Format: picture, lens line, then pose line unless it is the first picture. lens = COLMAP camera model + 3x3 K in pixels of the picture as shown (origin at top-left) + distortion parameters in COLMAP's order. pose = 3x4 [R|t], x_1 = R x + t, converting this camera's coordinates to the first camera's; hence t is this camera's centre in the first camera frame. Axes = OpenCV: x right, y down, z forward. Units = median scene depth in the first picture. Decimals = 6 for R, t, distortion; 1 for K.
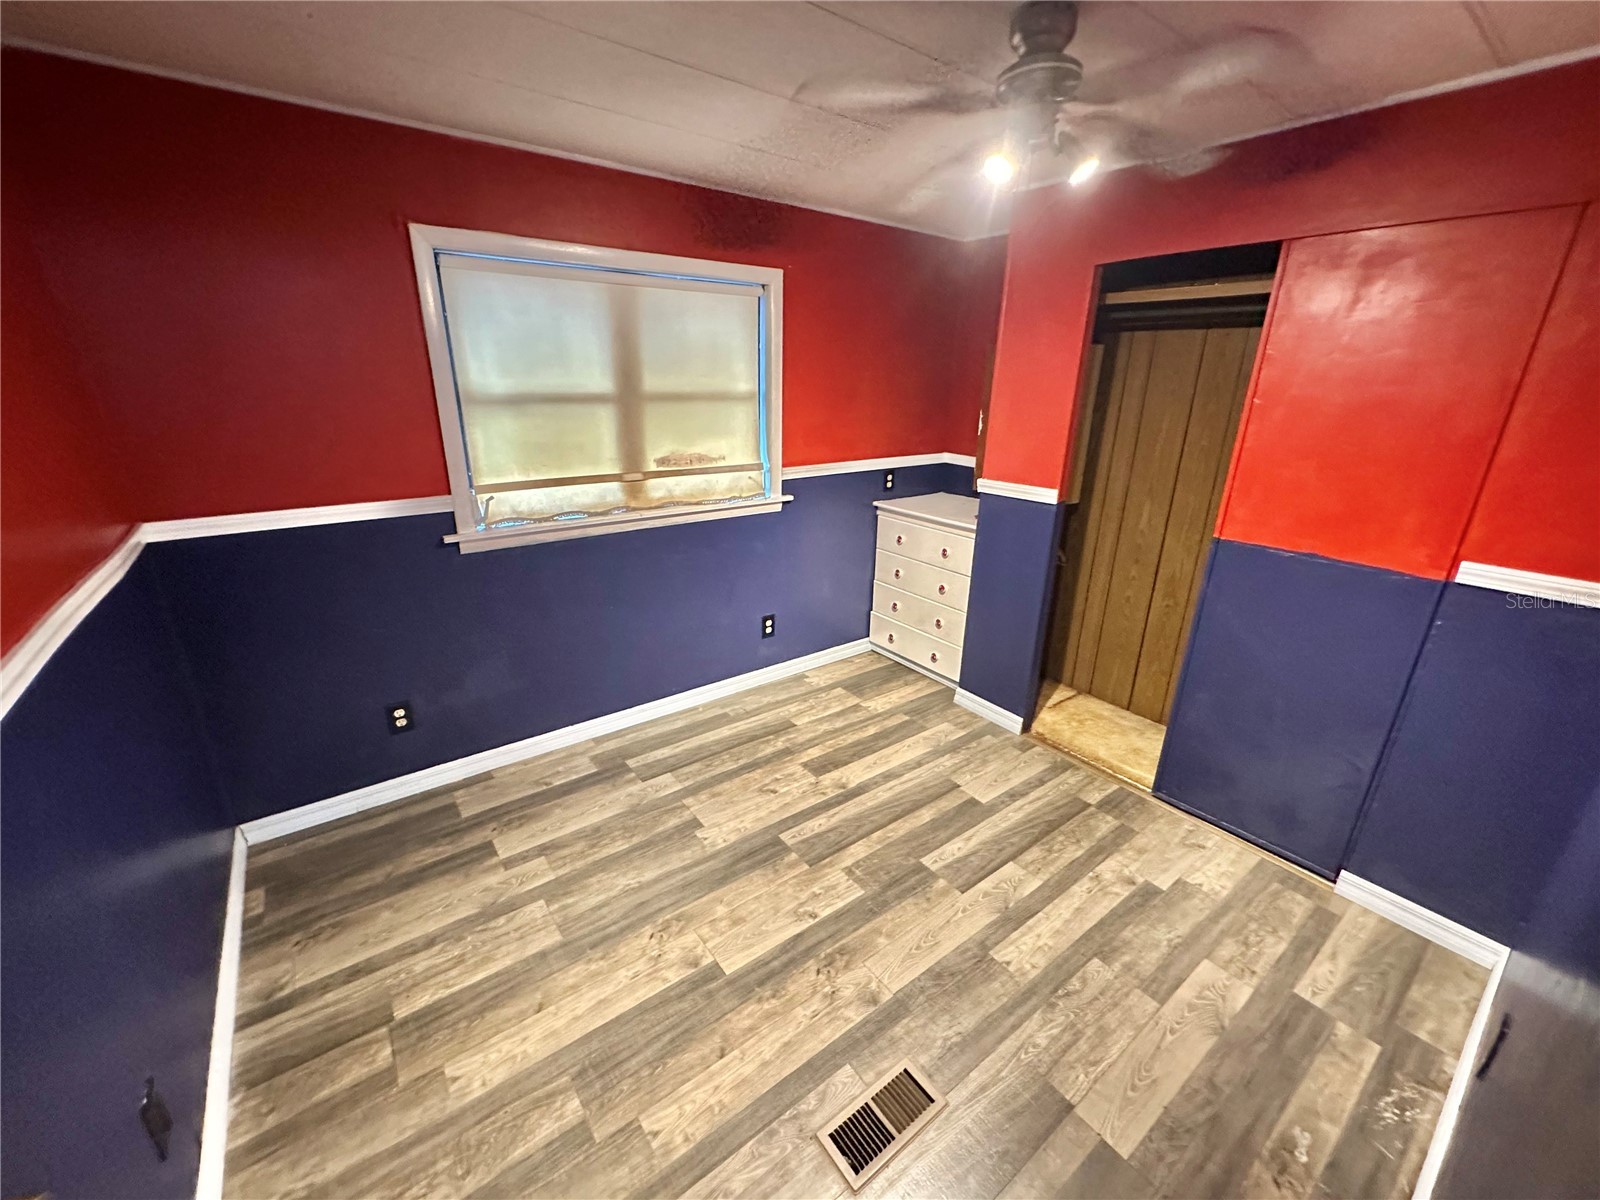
lens RADIAL K [[639.9, 0, 800.8], [0, 639.9, 601.3], [0, 0, 1]] dist [-0.001922, -0.000074]
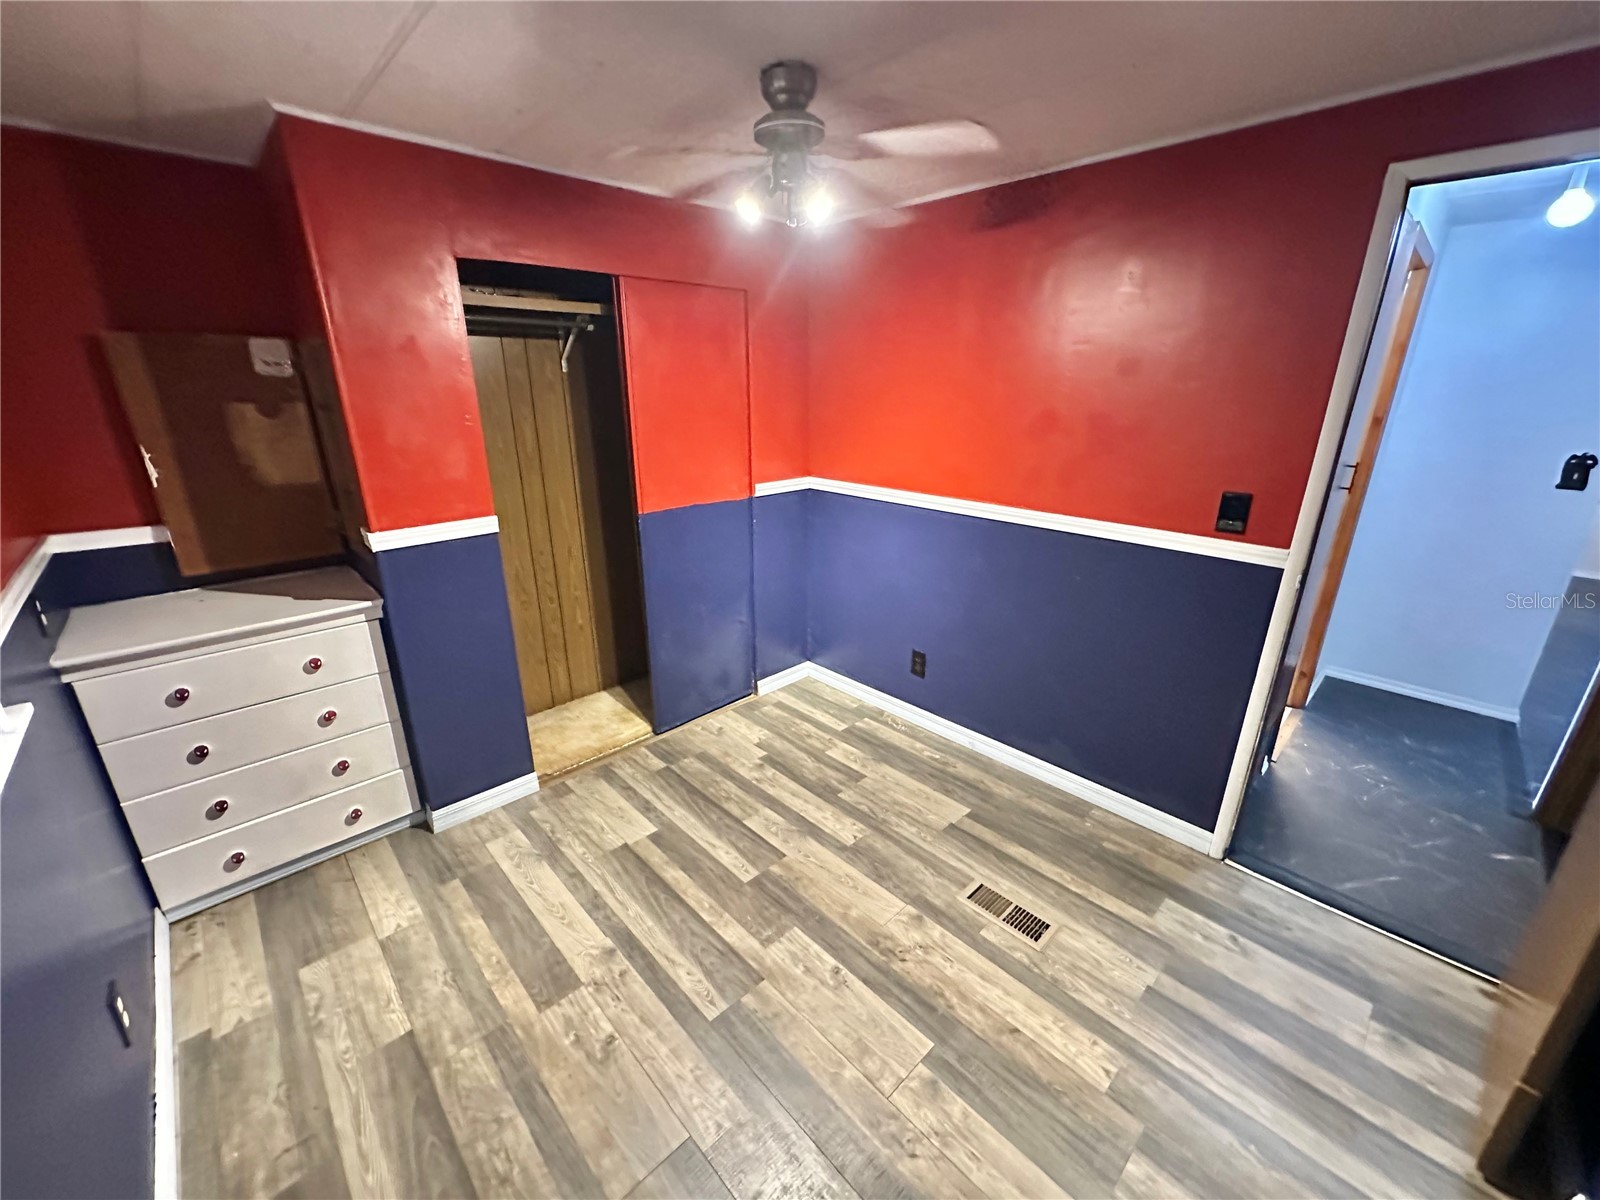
lens RADIAL K [[639.9, 0, 800.8], [0, 639.9, 601.3], [0, 0, 1]] dist [-0.001922, -0.000074]
pose [[-0.112757, -0.338863, 0.934055, -0.626873], [0.330933, 0.873571, 0.356870, -0.308746], [-0.936893, 0.349349, 0.013640, 0.807018]]
